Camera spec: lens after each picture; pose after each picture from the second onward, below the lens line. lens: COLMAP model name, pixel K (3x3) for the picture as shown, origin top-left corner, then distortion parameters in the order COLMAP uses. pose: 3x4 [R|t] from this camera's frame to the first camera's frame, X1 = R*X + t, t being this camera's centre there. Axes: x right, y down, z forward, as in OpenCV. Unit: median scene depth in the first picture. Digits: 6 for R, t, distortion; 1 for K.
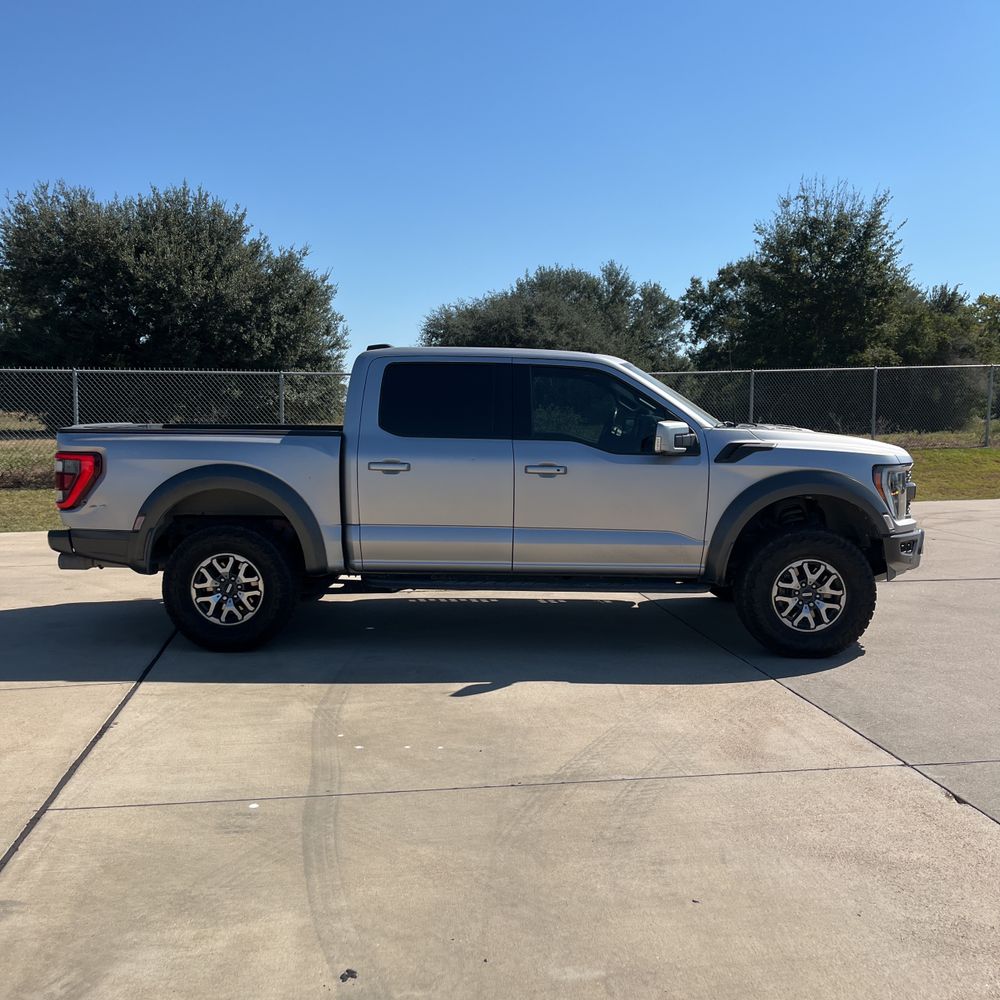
lens RADIAL K [[1022.9, 0, 509.8], [0, 1022.9, 500.7], [0, 0, 1]] dist [0.025659, 0.000000]
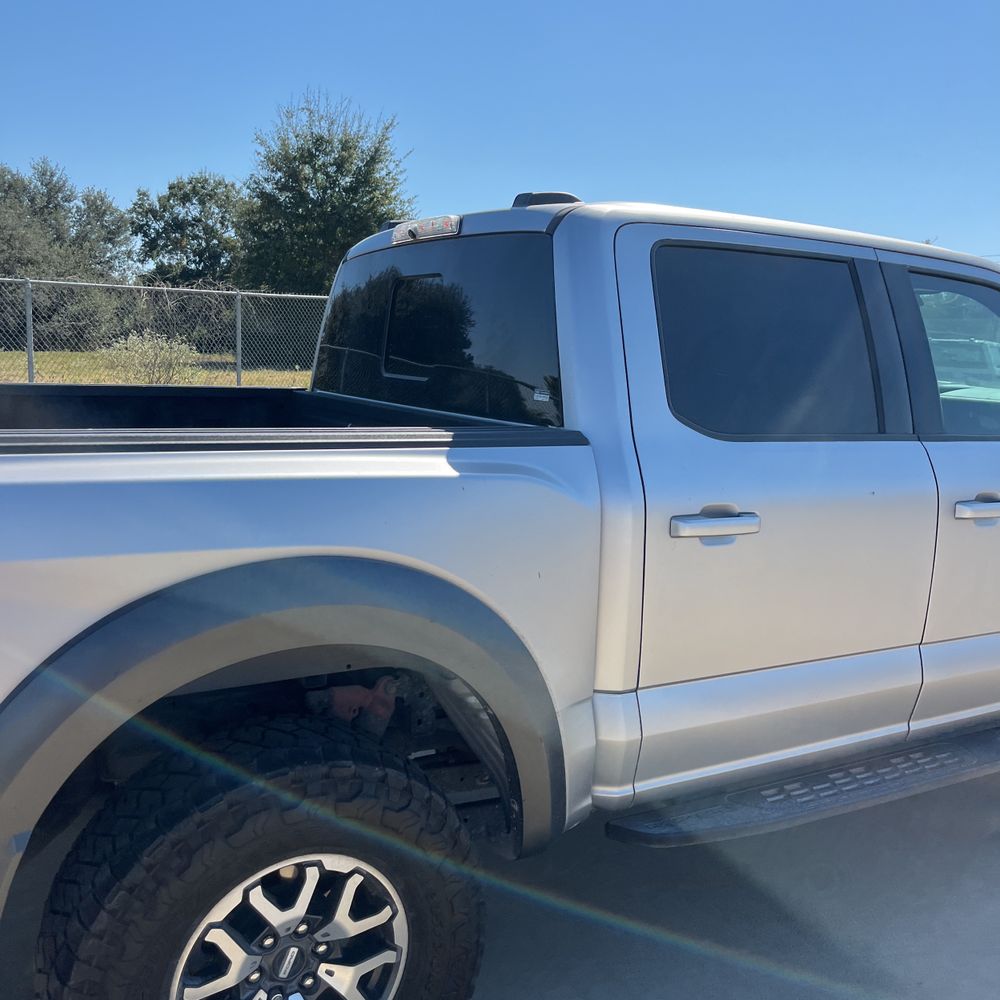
lens RADIAL K [[1022.9, 0, 495.4], [0, 1022.9, 483.6], [0, 0, 1]] dist [0.025659, 0.000000]
pose [[0.855764, -0.046527, 0.515269, -0.132867], [0.019645, 0.998152, 0.057502, -0.025120], [-0.516993, -0.039085, 0.855097, 0.257664]]
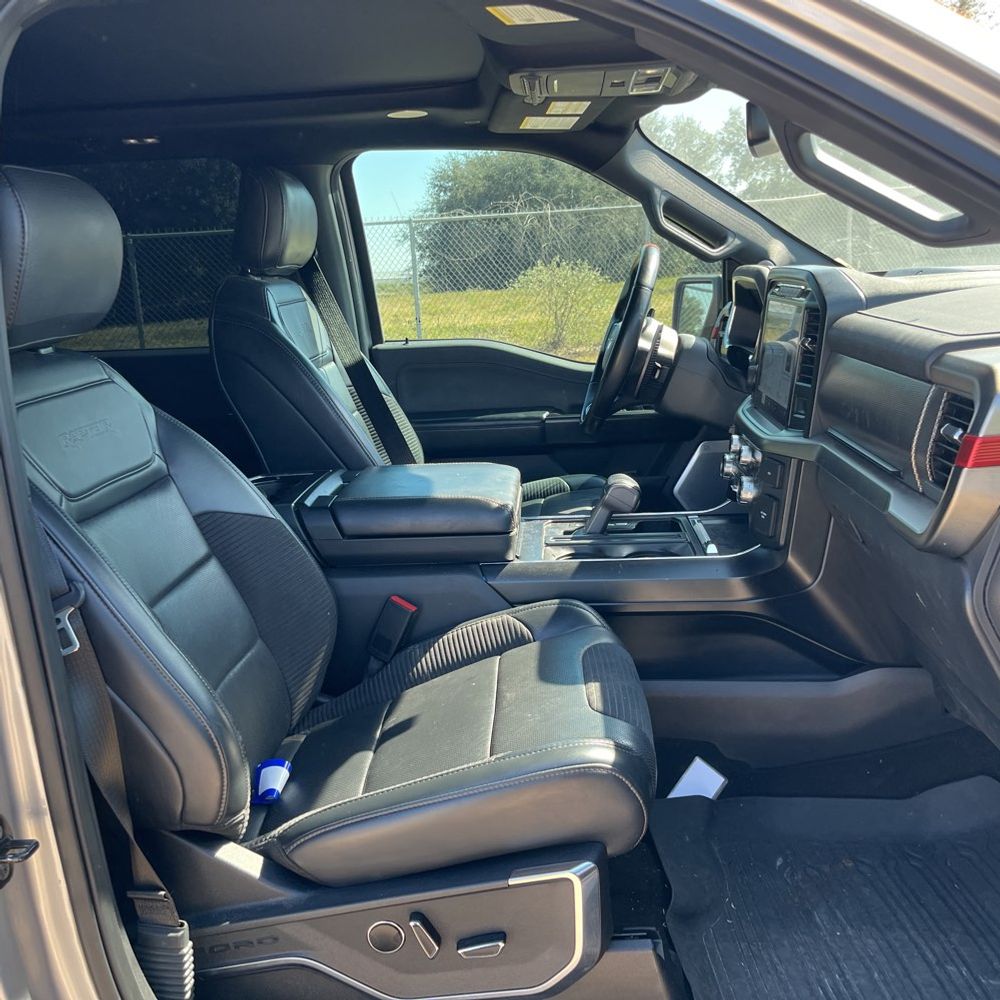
lens RADIAL K [[1022.9, 0, 504.7], [0, 1022.9, 493.2], [0, 0, 1]] dist [0.025659, 0.000000]
pose [[0.997814, -0.048428, -0.044976, 0.031951], [0.053598, 0.991091, 0.121927, -0.026457], [0.038670, -0.124071, 0.991520, 0.312070]]
